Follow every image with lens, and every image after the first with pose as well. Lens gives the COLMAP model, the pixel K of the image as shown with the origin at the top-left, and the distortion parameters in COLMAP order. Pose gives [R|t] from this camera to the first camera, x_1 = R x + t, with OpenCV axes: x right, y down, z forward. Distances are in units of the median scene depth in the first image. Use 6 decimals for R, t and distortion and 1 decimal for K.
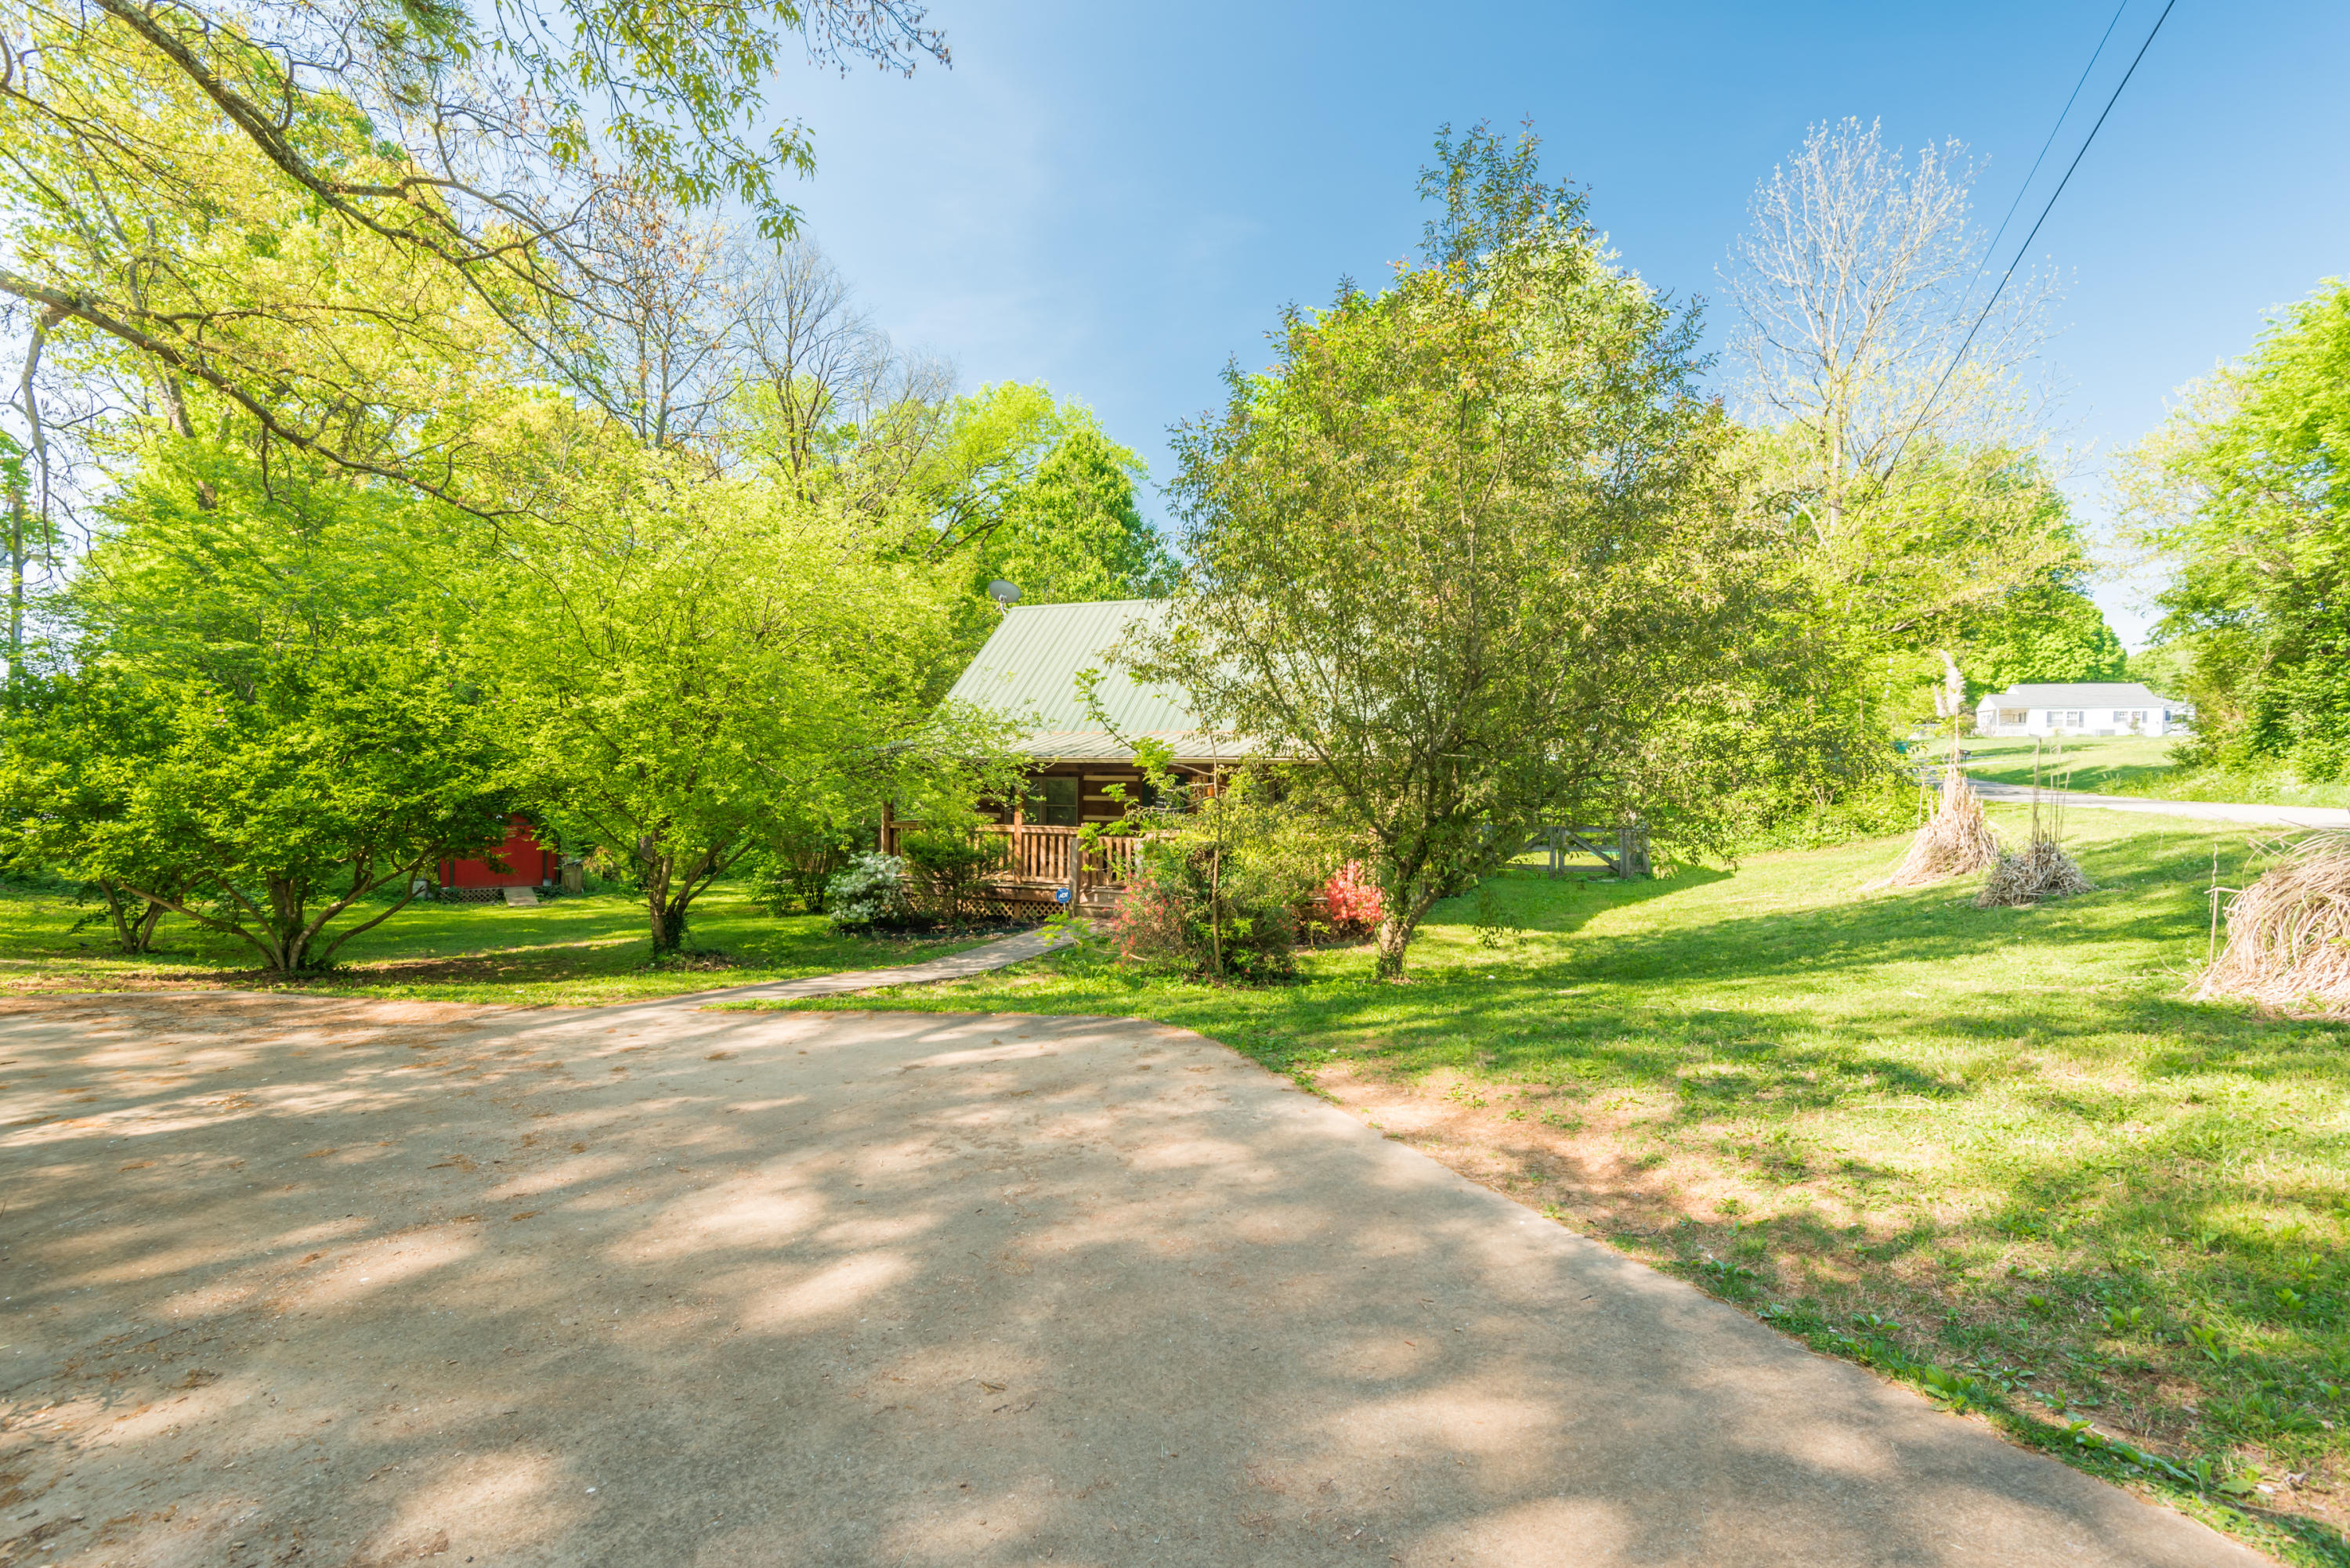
lens RADIAL K [[1064.2, 0, 1183.8], [0, 1064.2, 789.9], [0, 0, 1]] dist [0.027599, -0.013891]
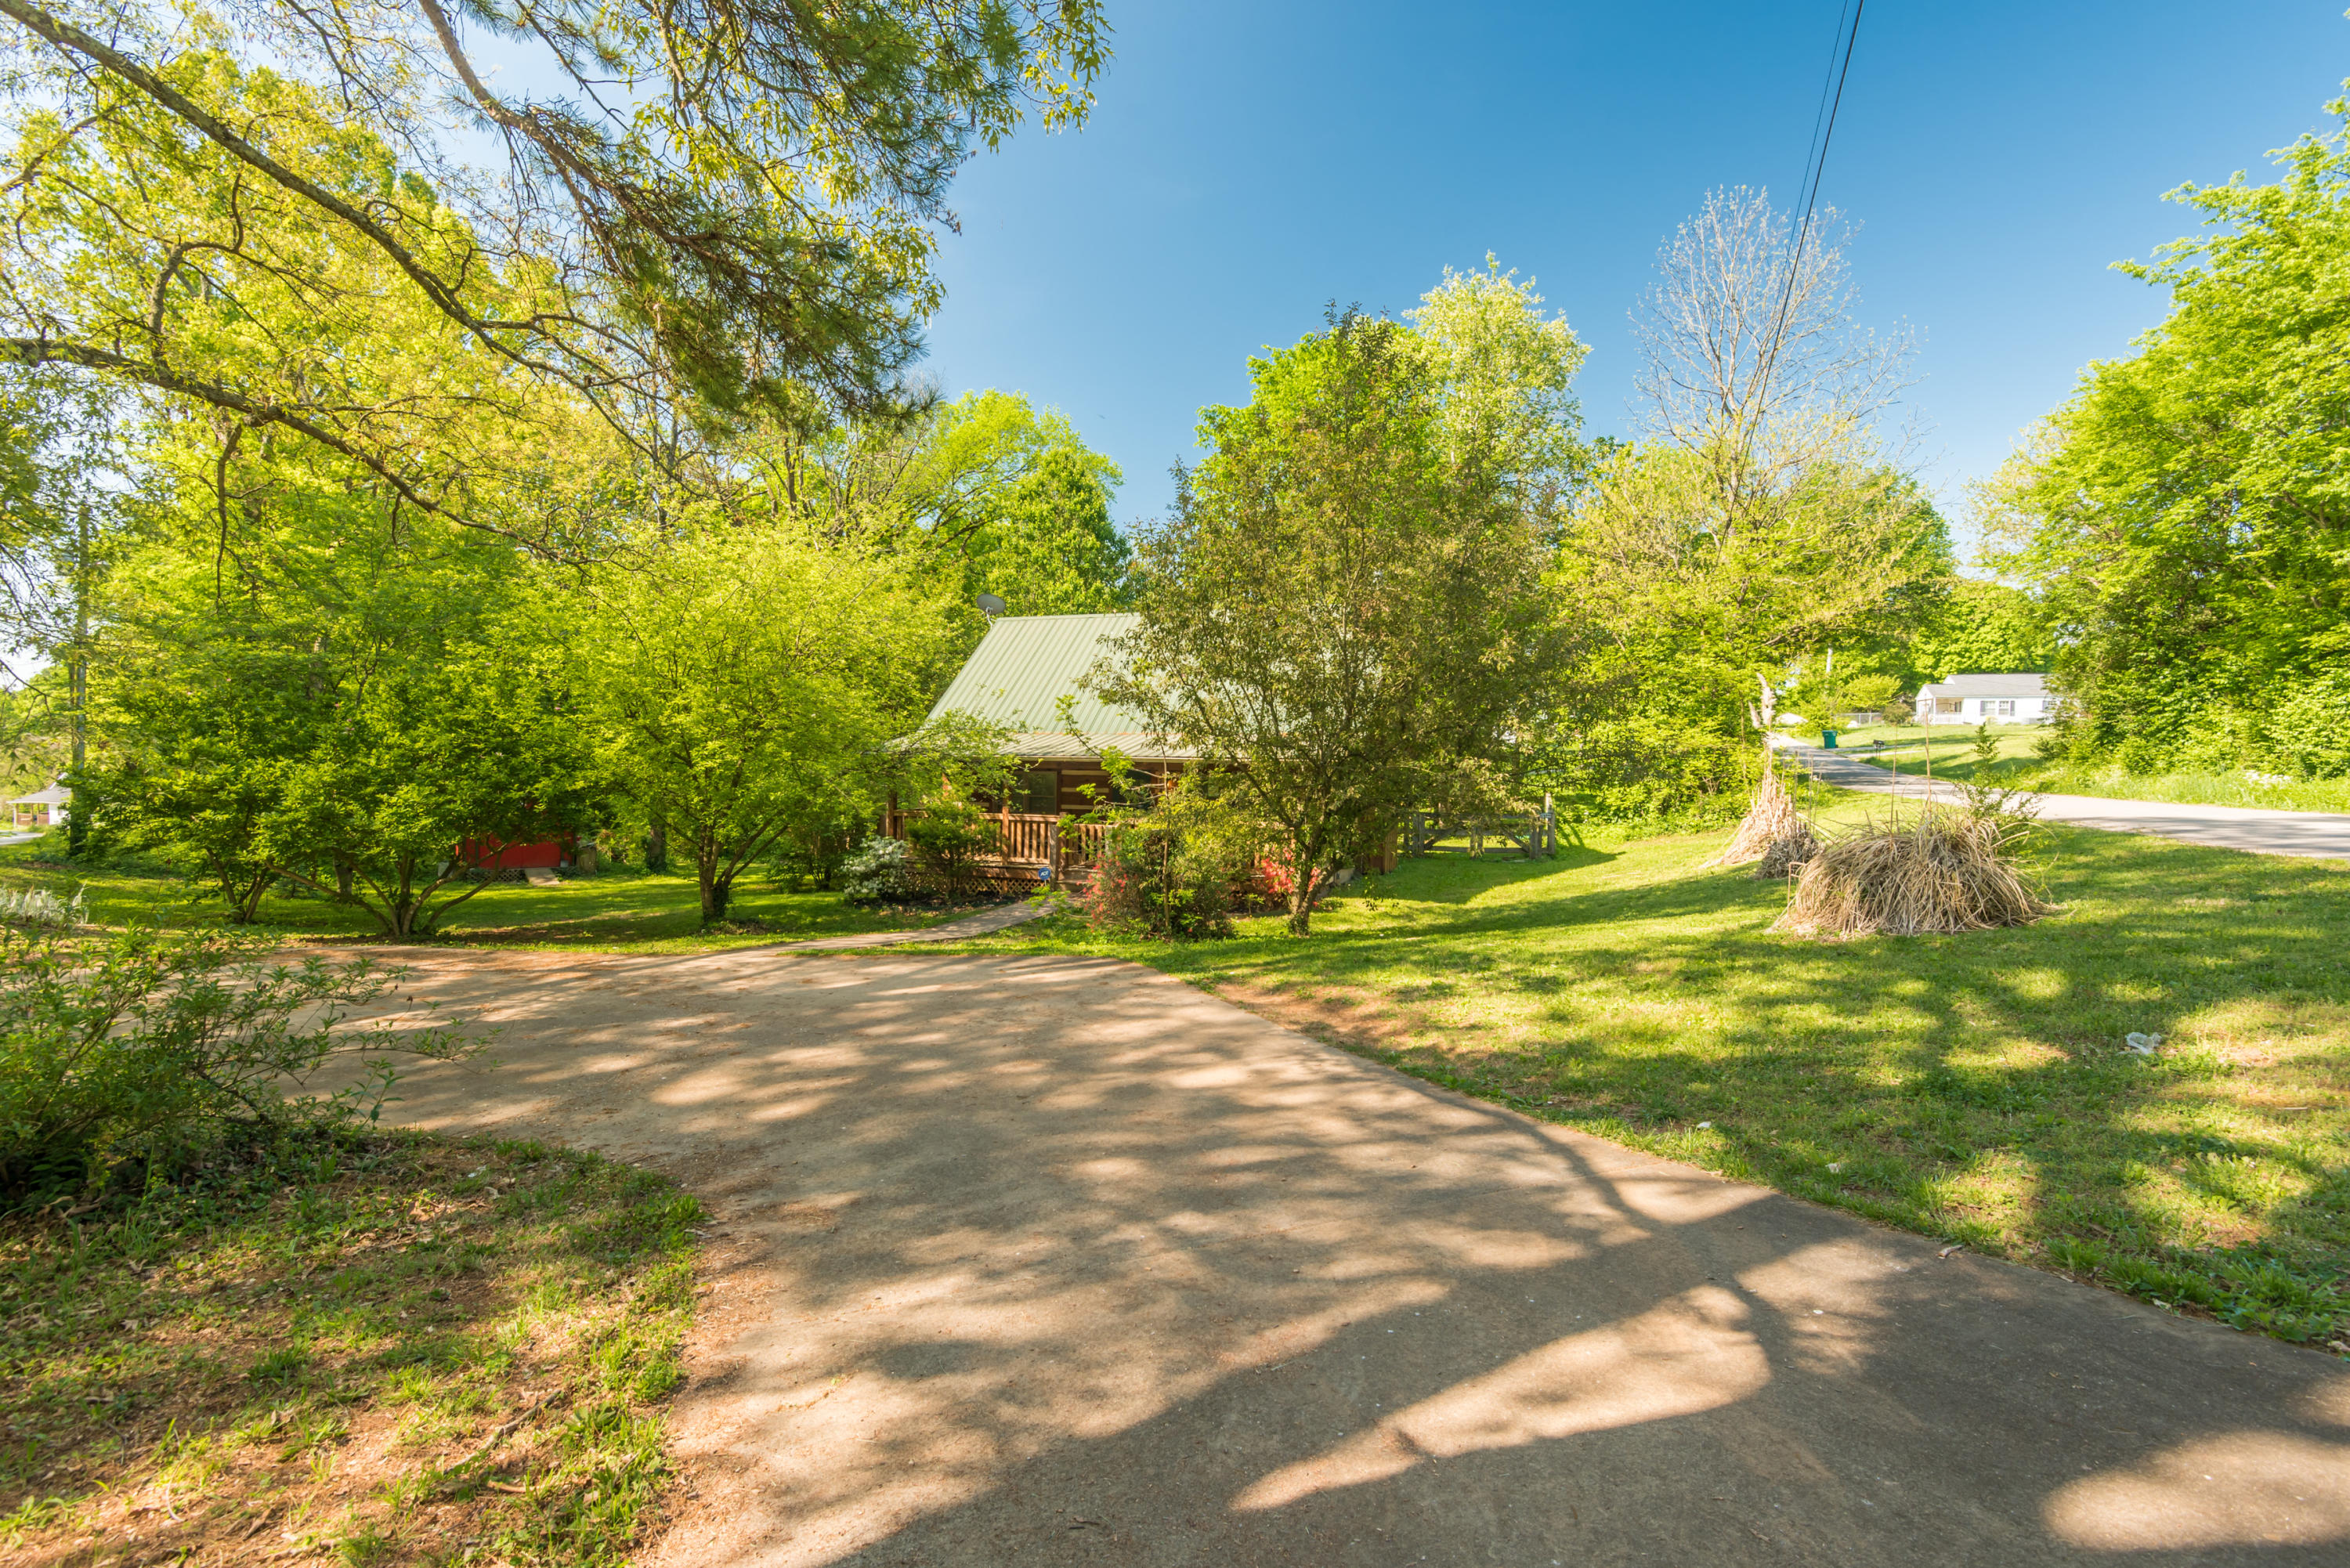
lens RADIAL K [[1064.2, 0, 1176.6], [0, 1064.2, 773.5], [0, 0, 1]] dist [0.027599, -0.013891]
pose [[0.999890, 0.000747, 0.014824, 0.014906], [-0.000762, 0.999999, 0.001017, -0.012331], [-0.014823, -0.001028, 0.999890, -0.172498]]
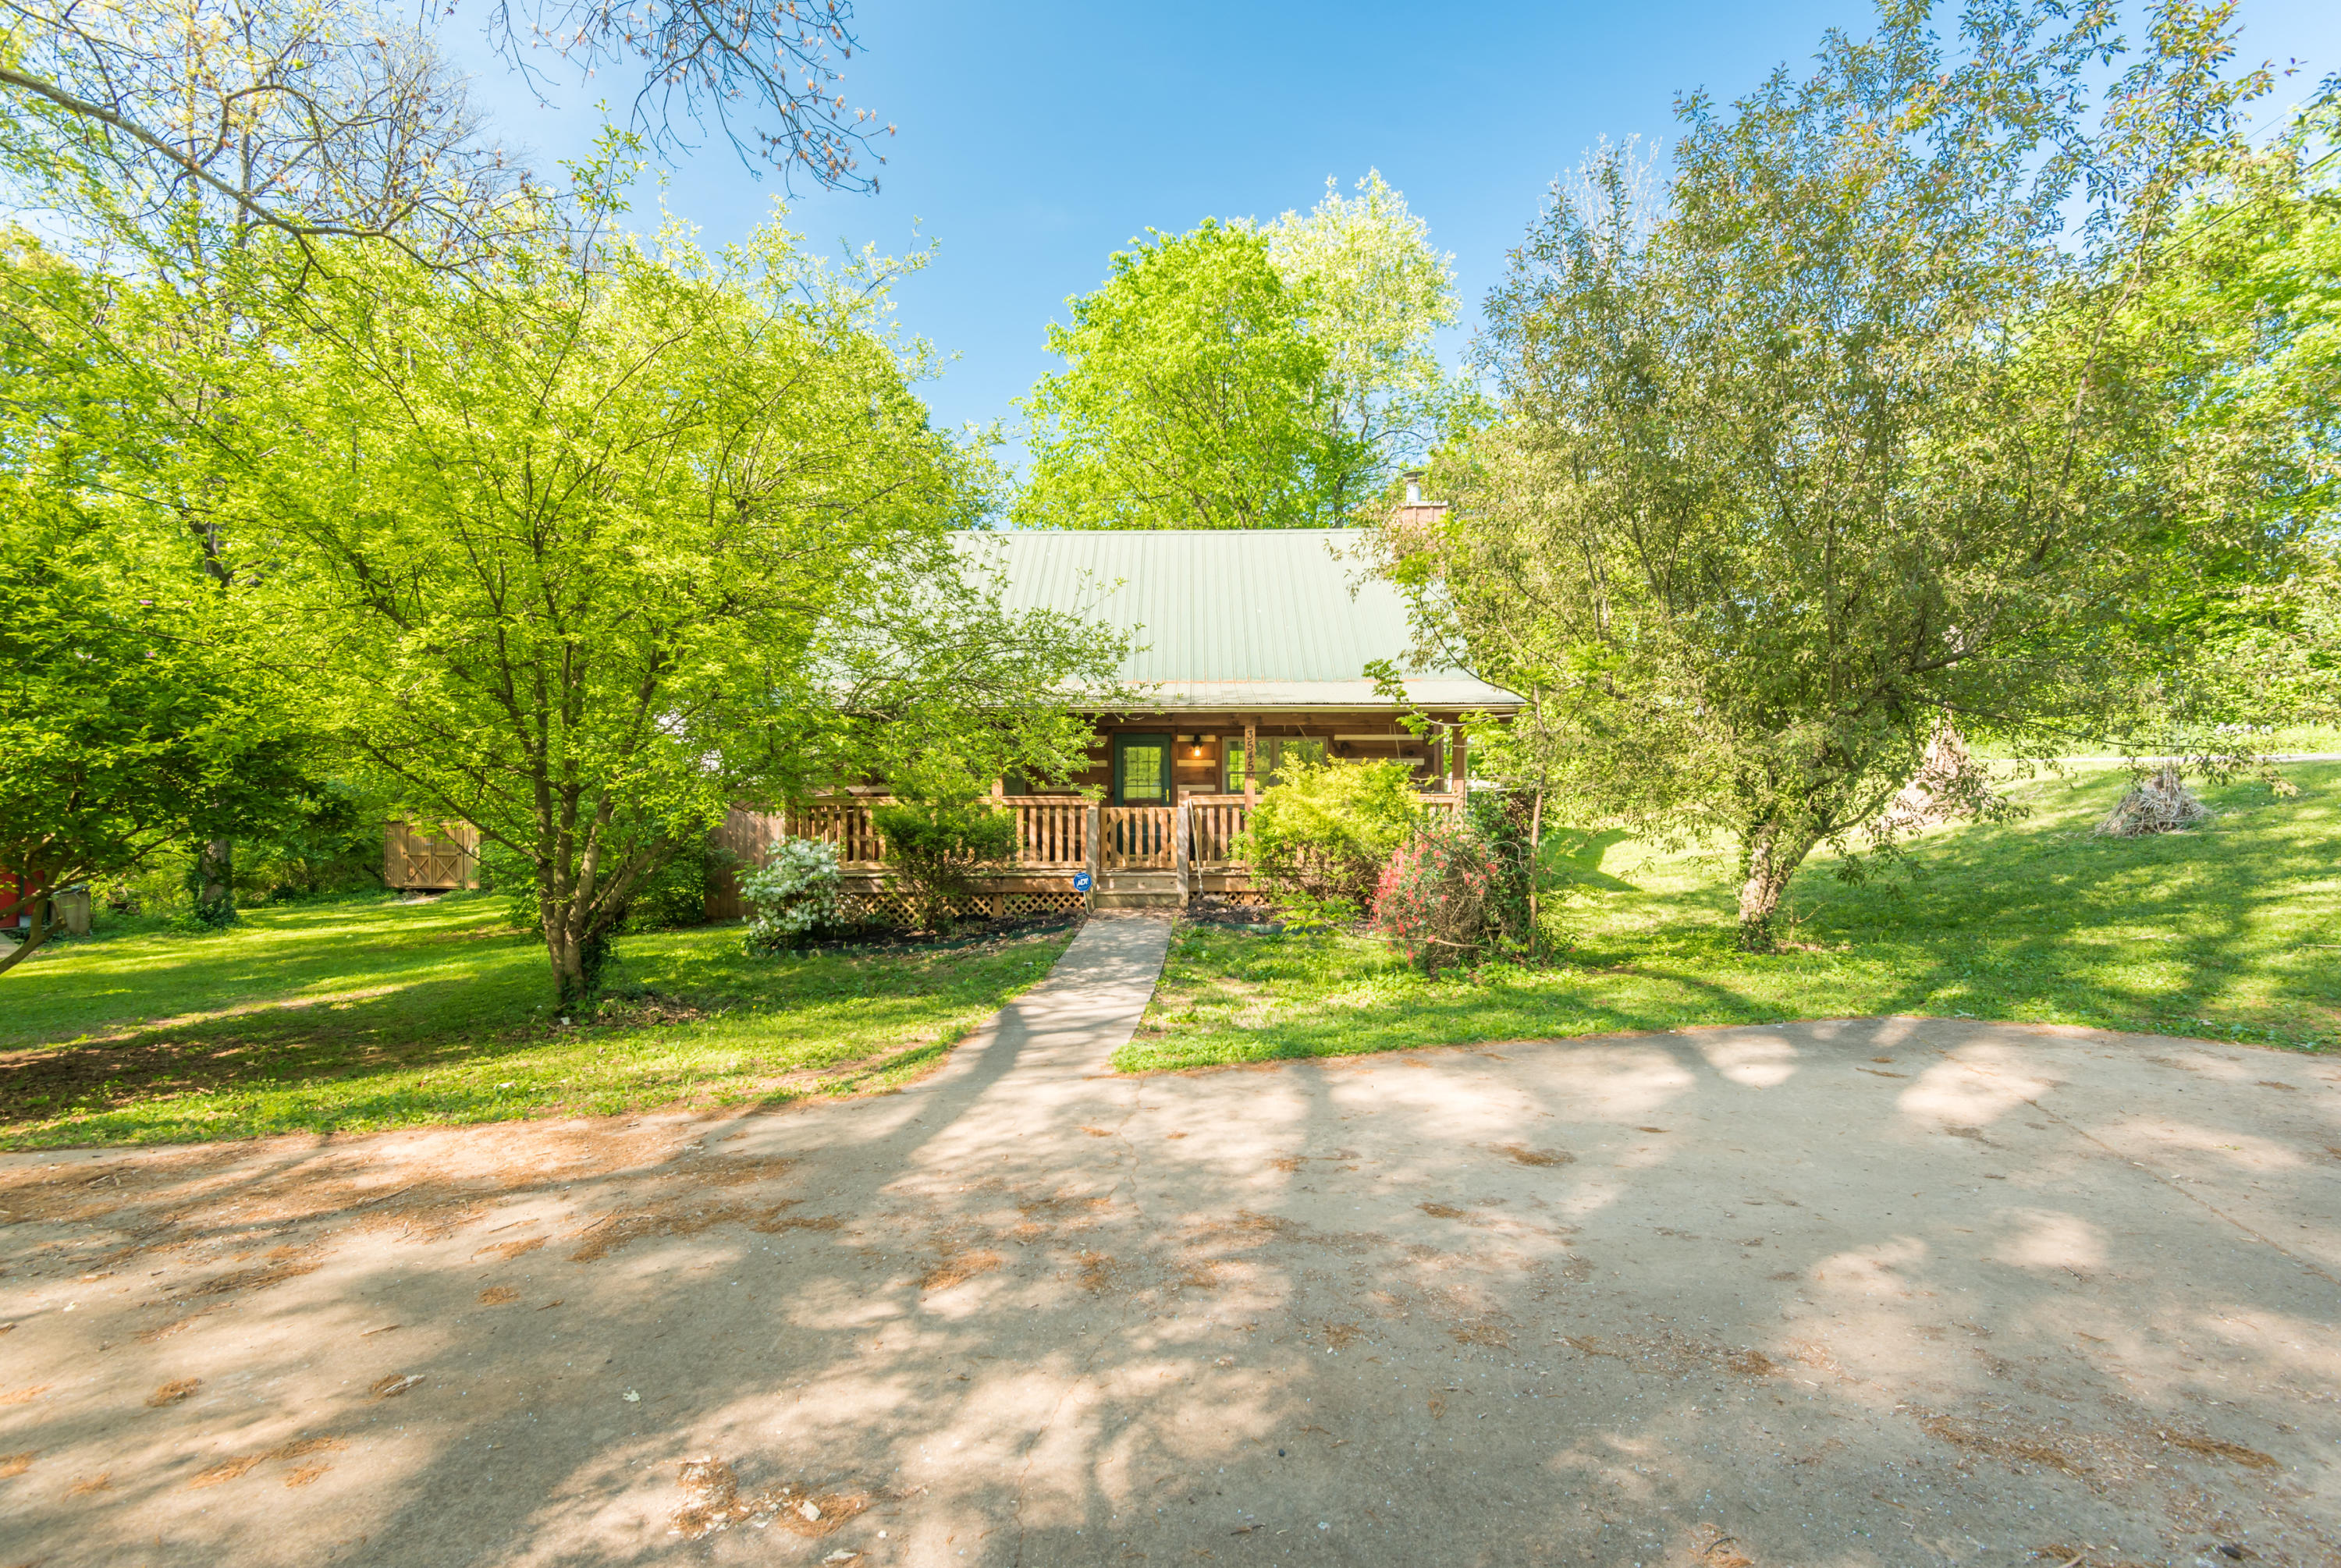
lens RADIAL K [[1060.0, 0, 1165.6], [0, 1060.0, 789.1], [0, 0, 1]] dist [0.027599, -0.013891]
pose [[0.930665, -0.019359, 0.365359, -0.320111], [0.018430, 0.999812, 0.006029, 0.025709], [-0.365407, 0.001123, 0.930847, 0.235083]]
